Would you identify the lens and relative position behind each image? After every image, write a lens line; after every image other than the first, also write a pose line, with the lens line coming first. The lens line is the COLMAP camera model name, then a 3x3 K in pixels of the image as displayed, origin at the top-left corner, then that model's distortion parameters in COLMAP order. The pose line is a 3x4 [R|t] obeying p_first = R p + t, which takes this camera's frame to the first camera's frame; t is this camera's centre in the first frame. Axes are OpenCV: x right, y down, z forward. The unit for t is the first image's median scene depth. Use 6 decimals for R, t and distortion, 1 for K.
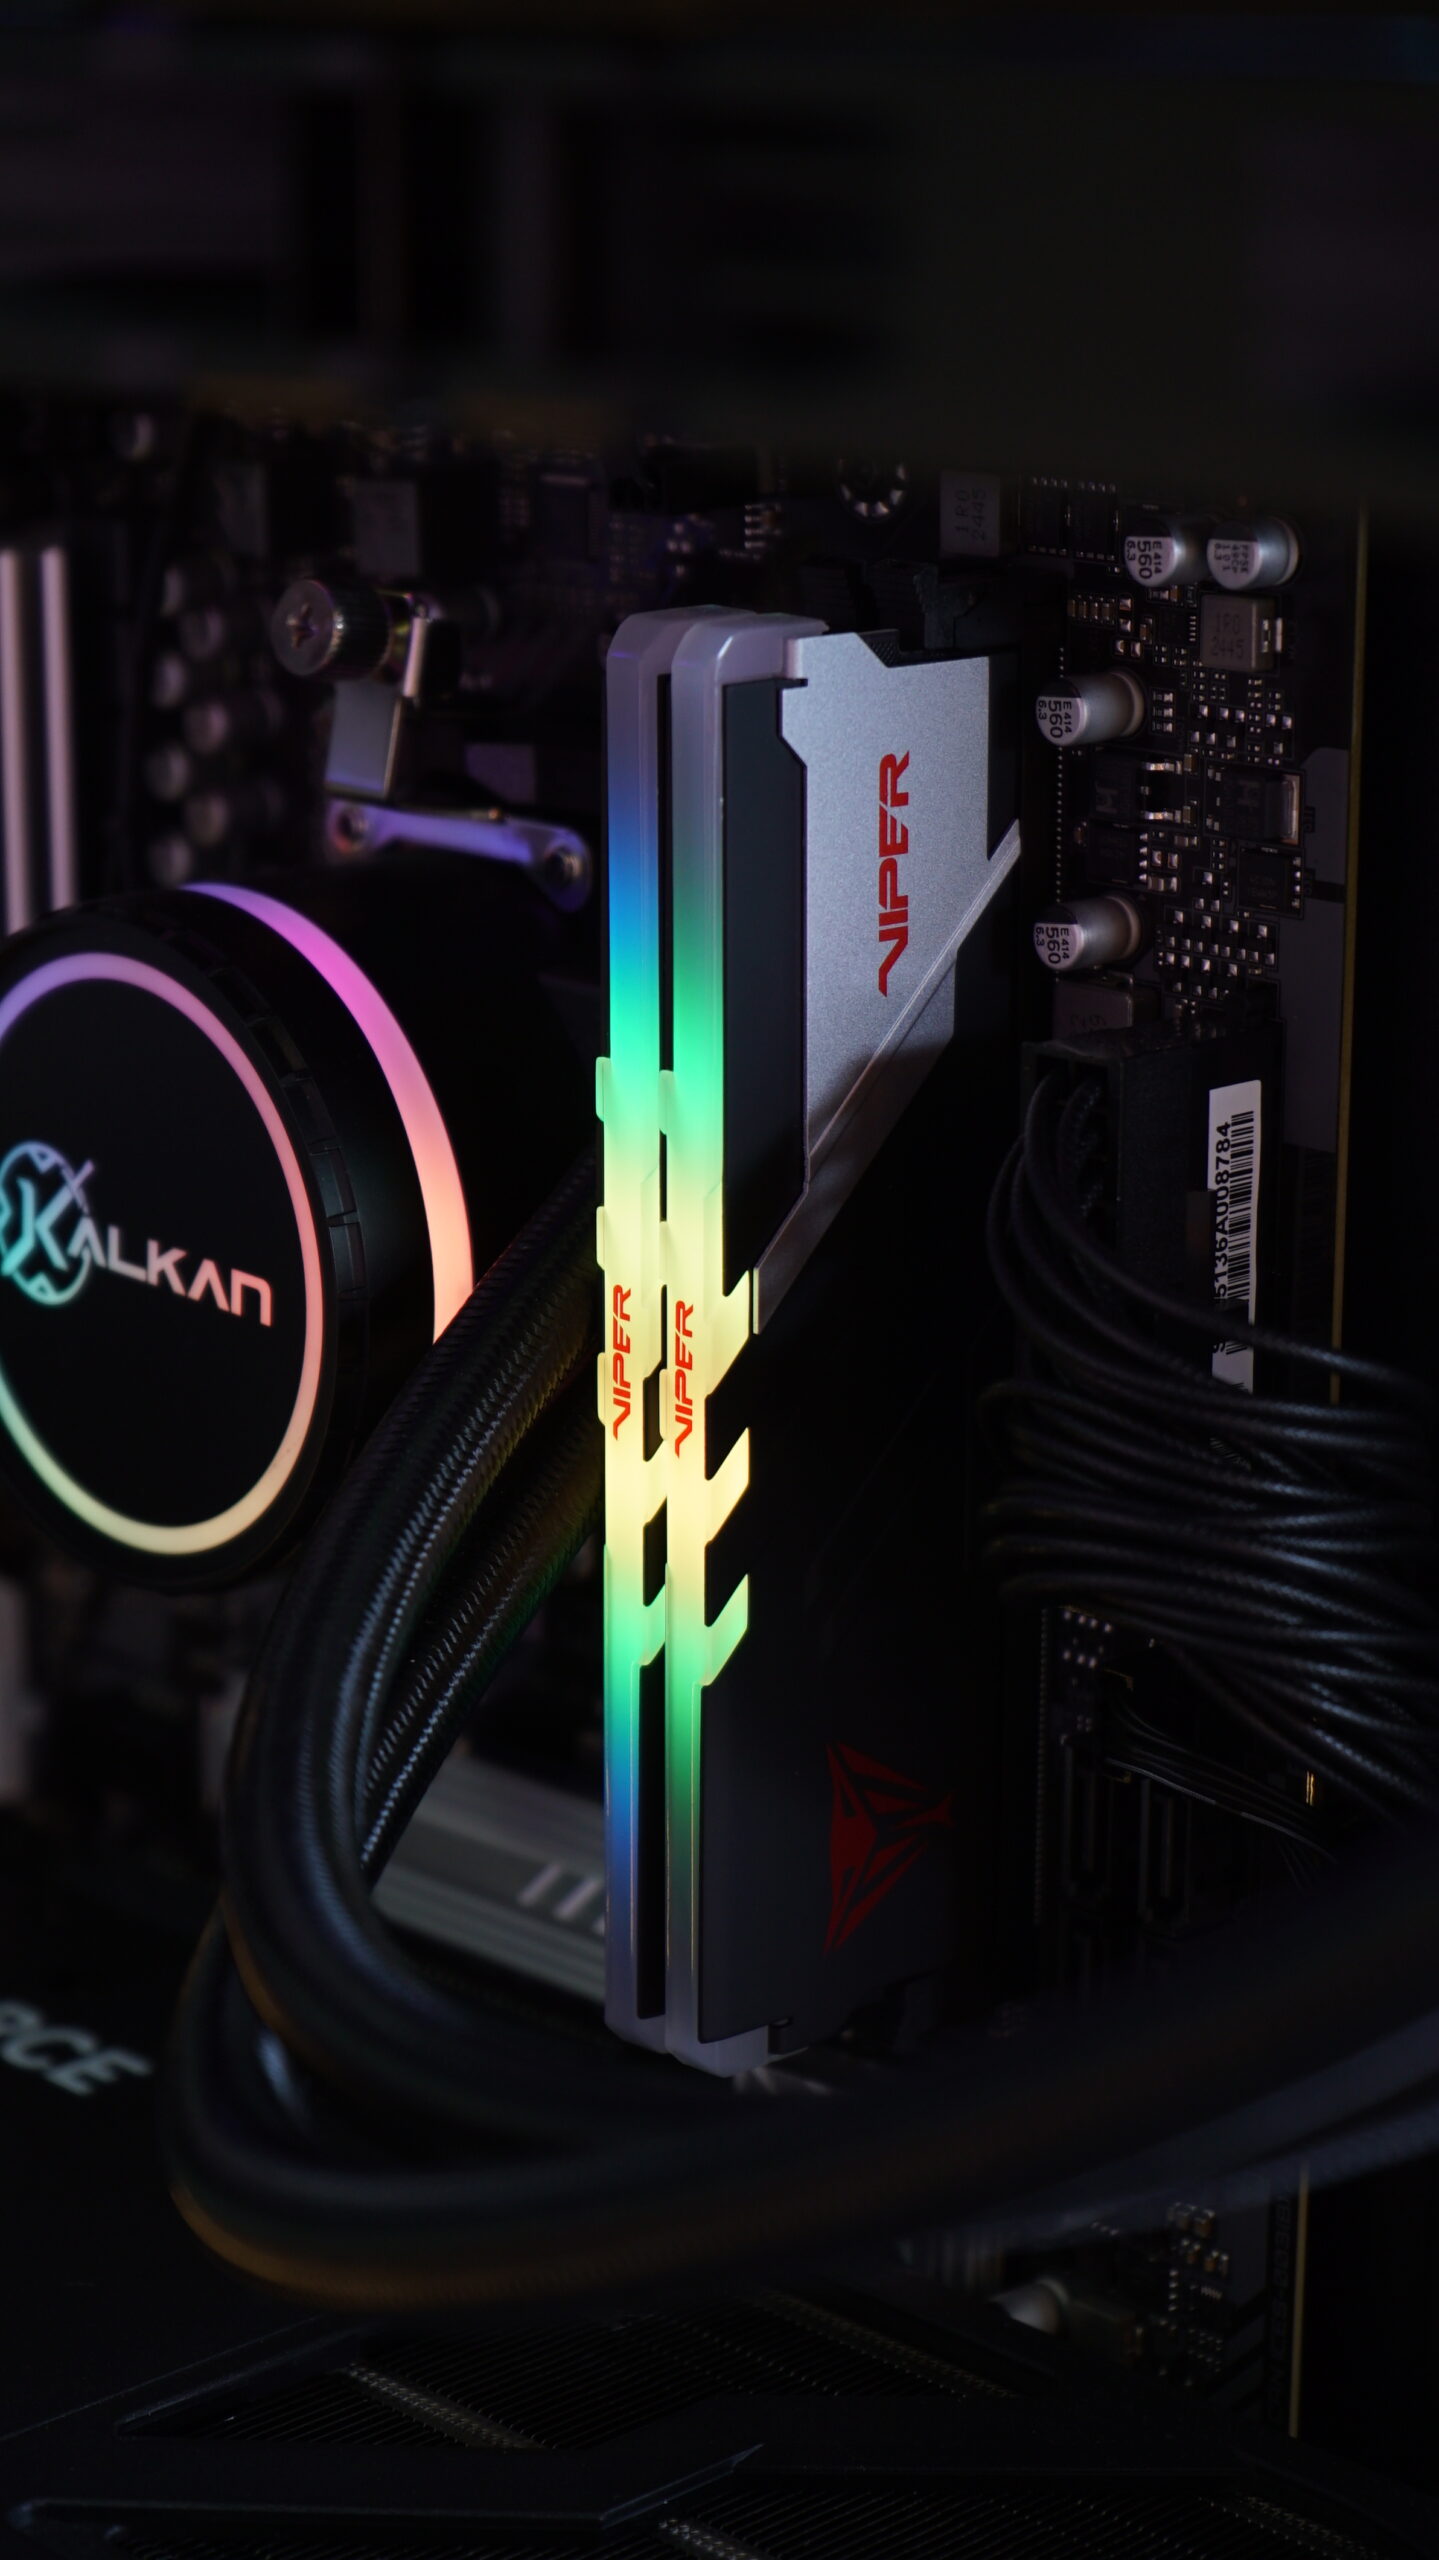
lens RADIAL K [[5499.9, 0, 718.1], [0, 5499.9, 1284.8], [0, 0, 1]] dist [-0.022712, 0.000000]
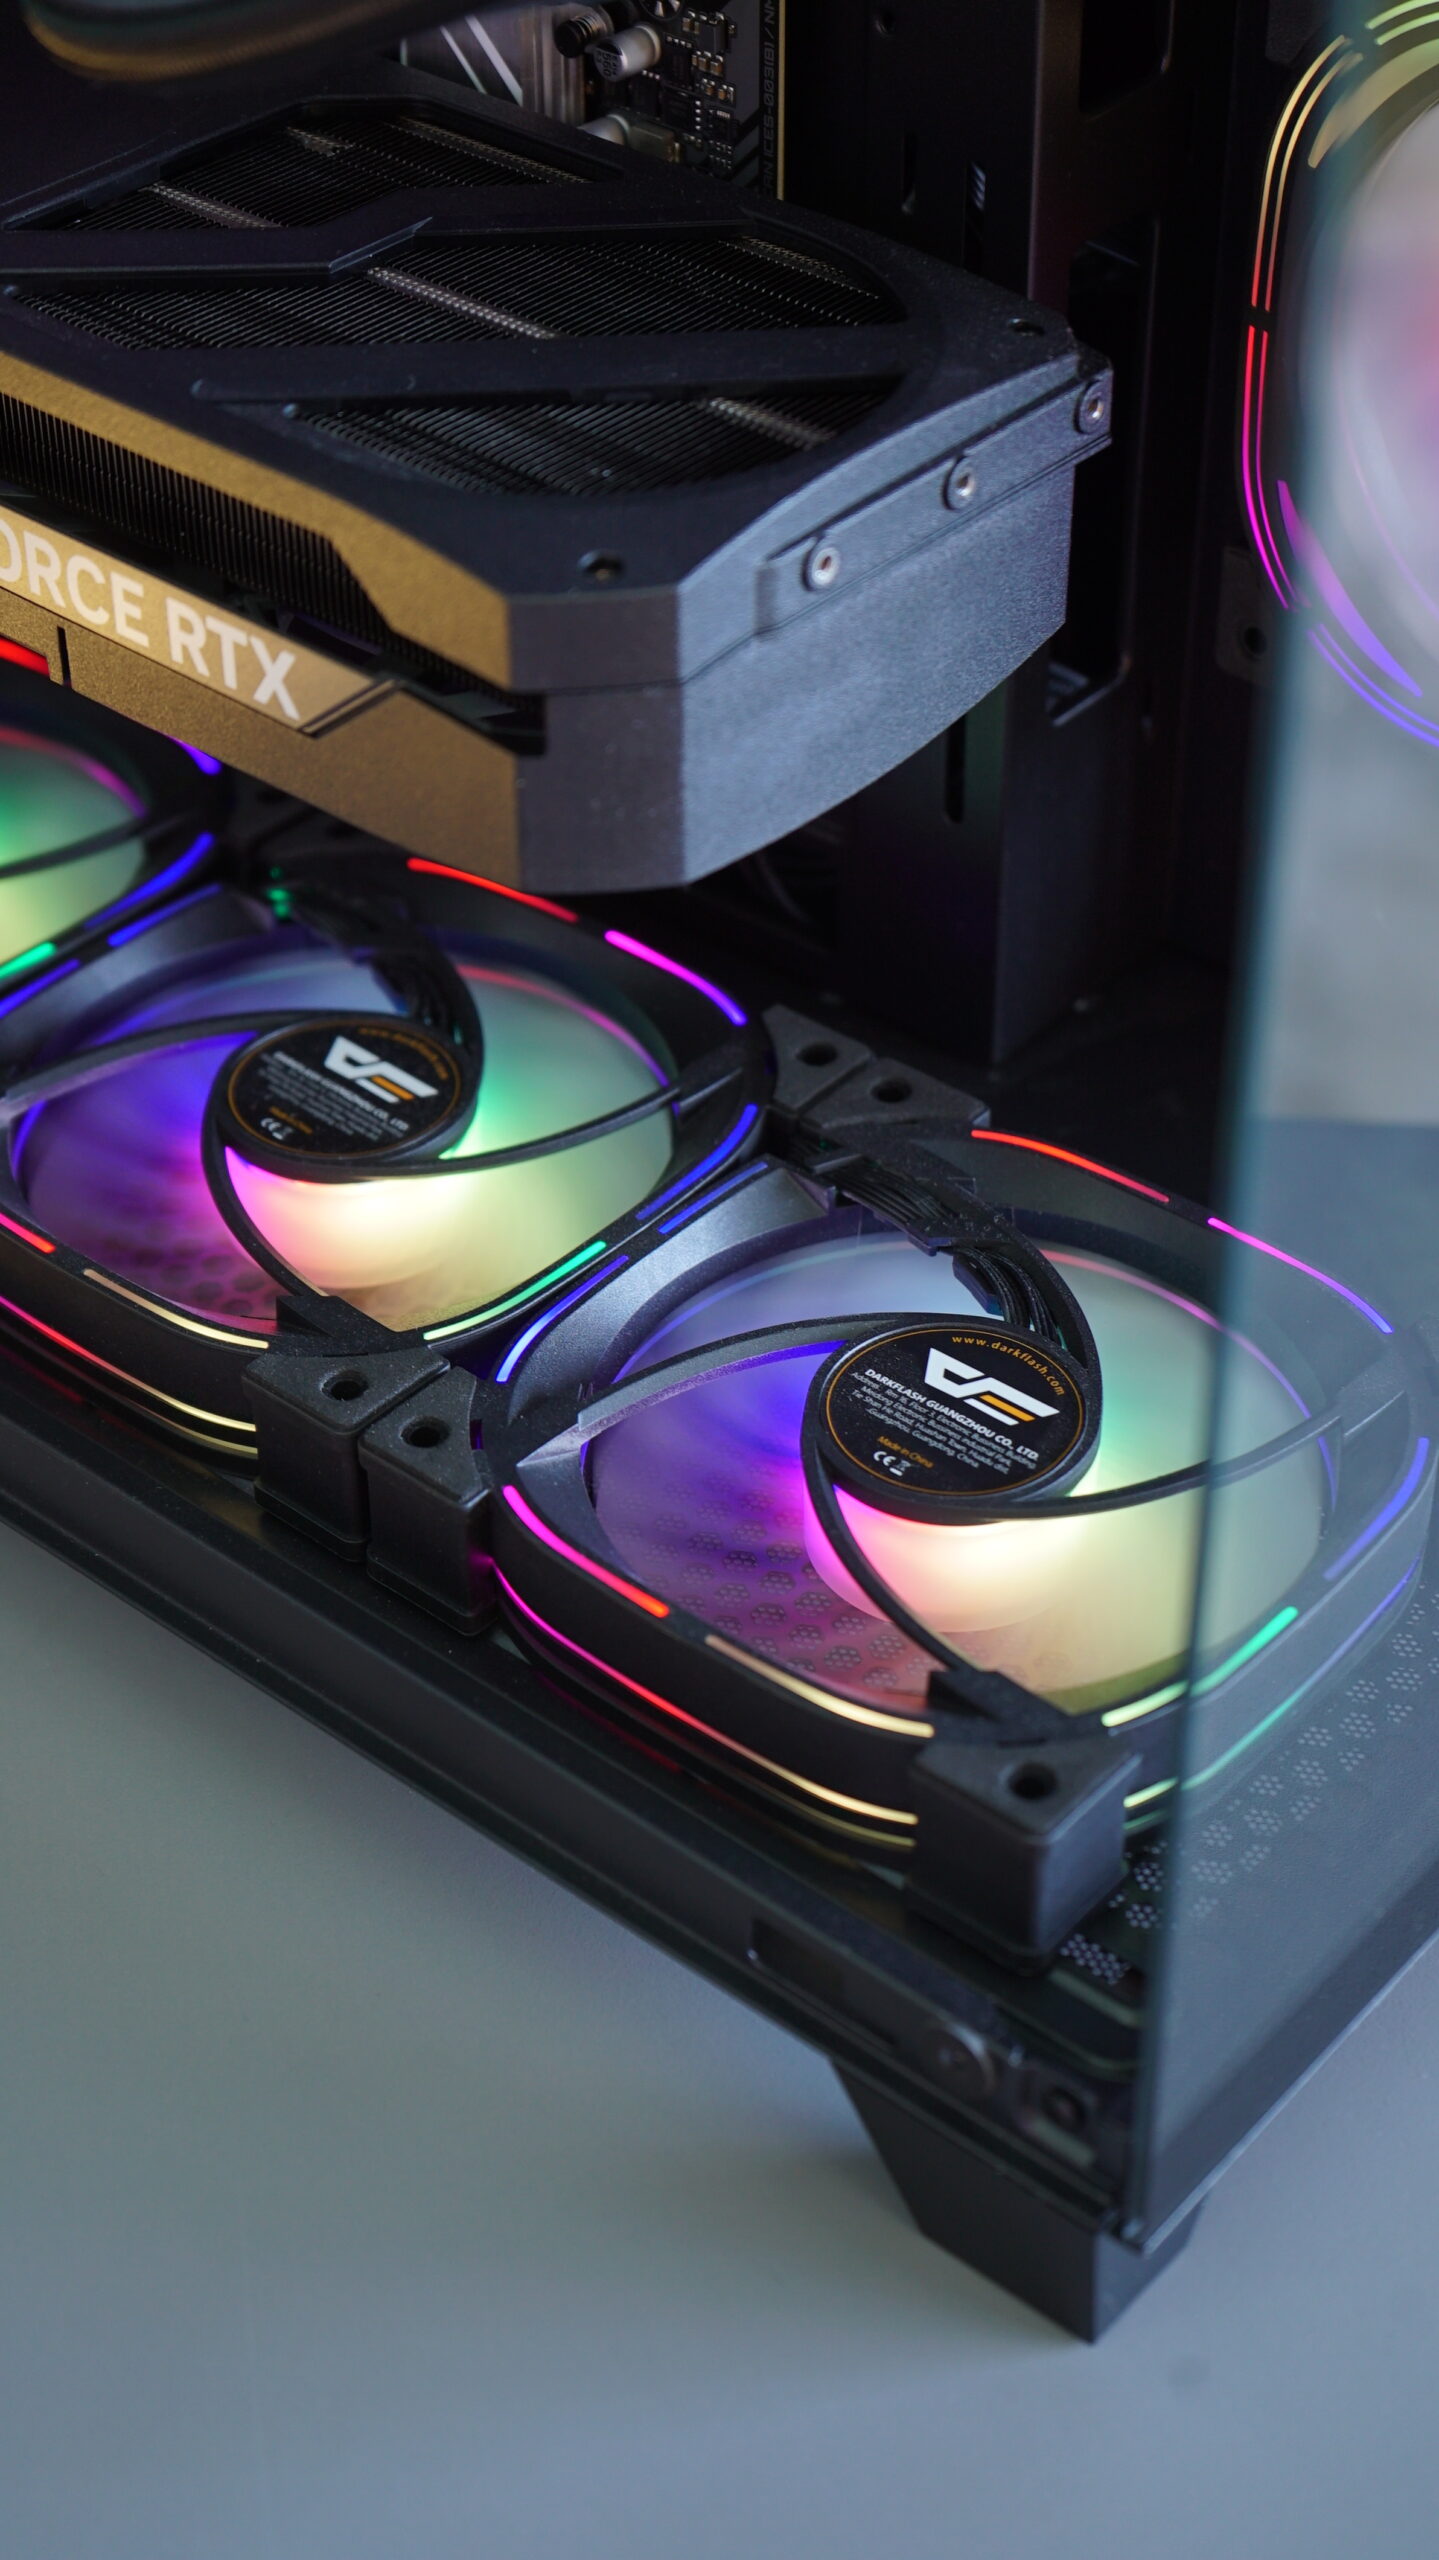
lens RADIAL K [[3943.6, 0, 724.4], [0, 3943.6, 1278.8], [0, 0, 1]] dist [-0.028900, 0.000000]
pose [[0.995037, -0.069085, 0.071609, -0.009509], [0.034344, 0.913906, 0.404471, 0.041318], [-0.093387, -0.400005, 0.911743, -0.114079]]
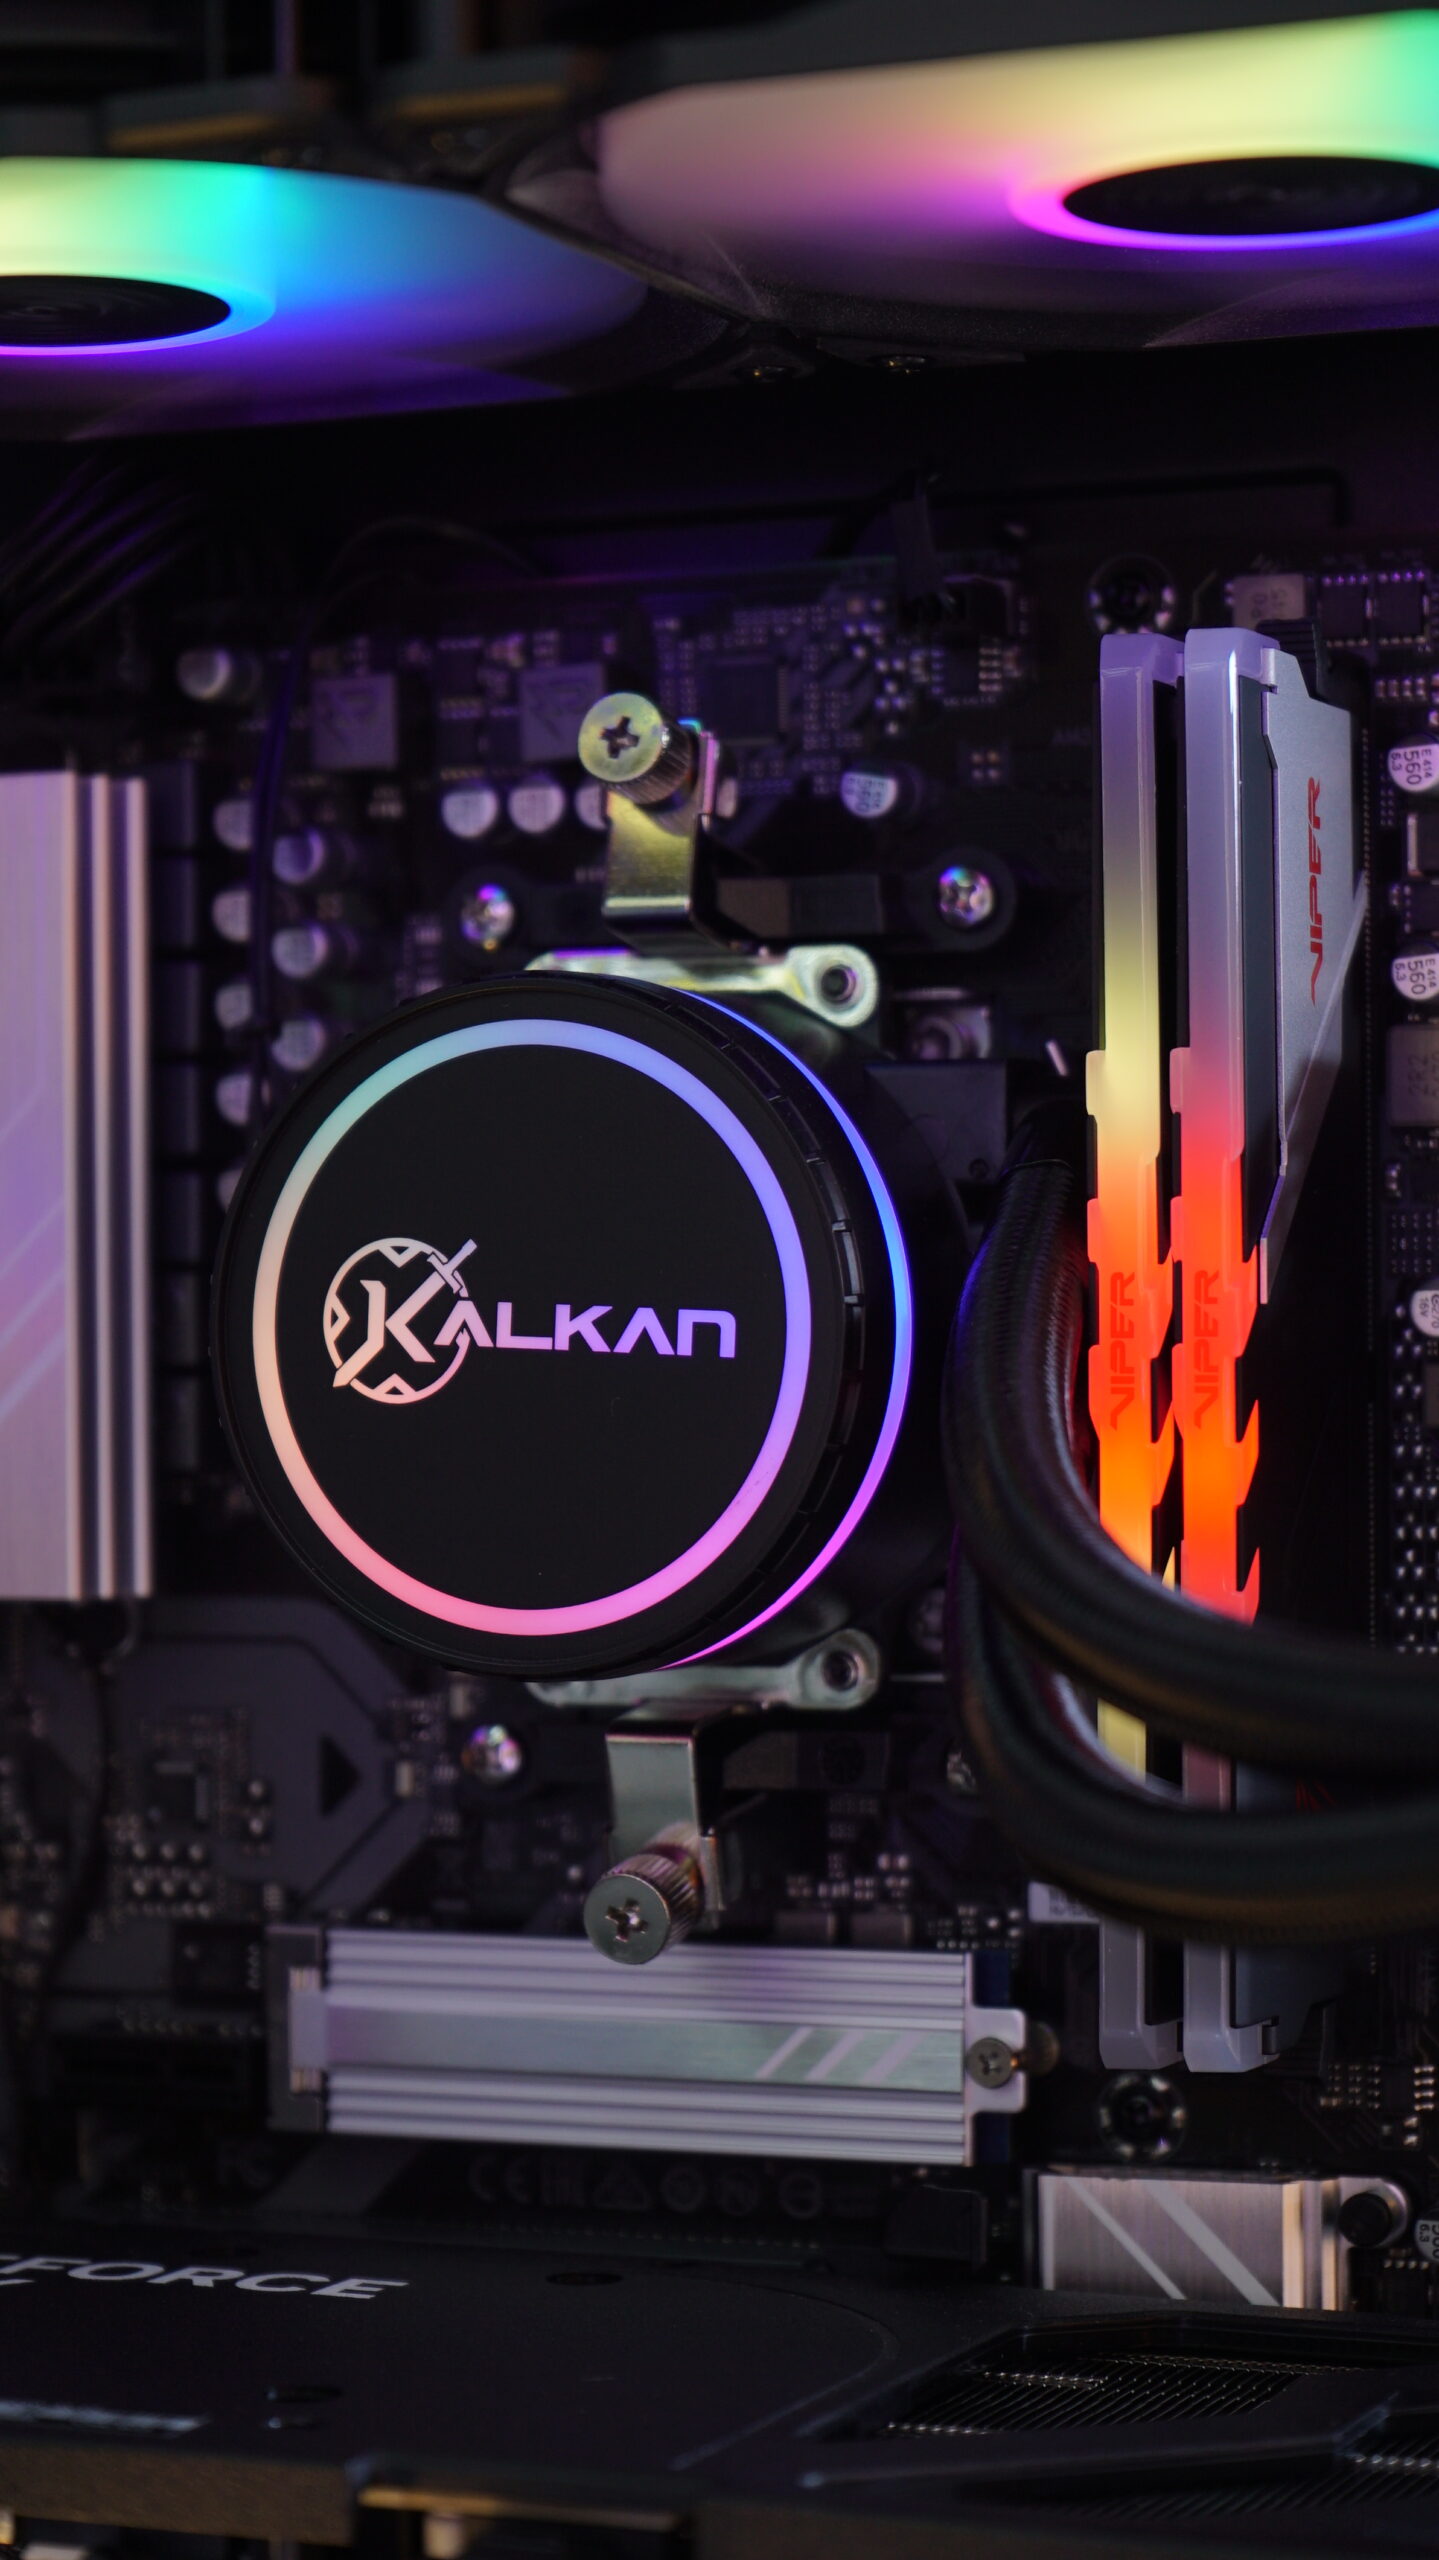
lens RADIAL K [[5499.9, 0, 718.0], [0, 5499.9, 1287.4], [0, 0, 1]] dist [-0.022712, 0.000000]
pose [[0.914372, -0.001383, 0.404873, -0.484980], [0.108590, 0.964194, -0.241948, 0.234849], [-0.390042, 0.265196, 0.881782, 0.117596]]
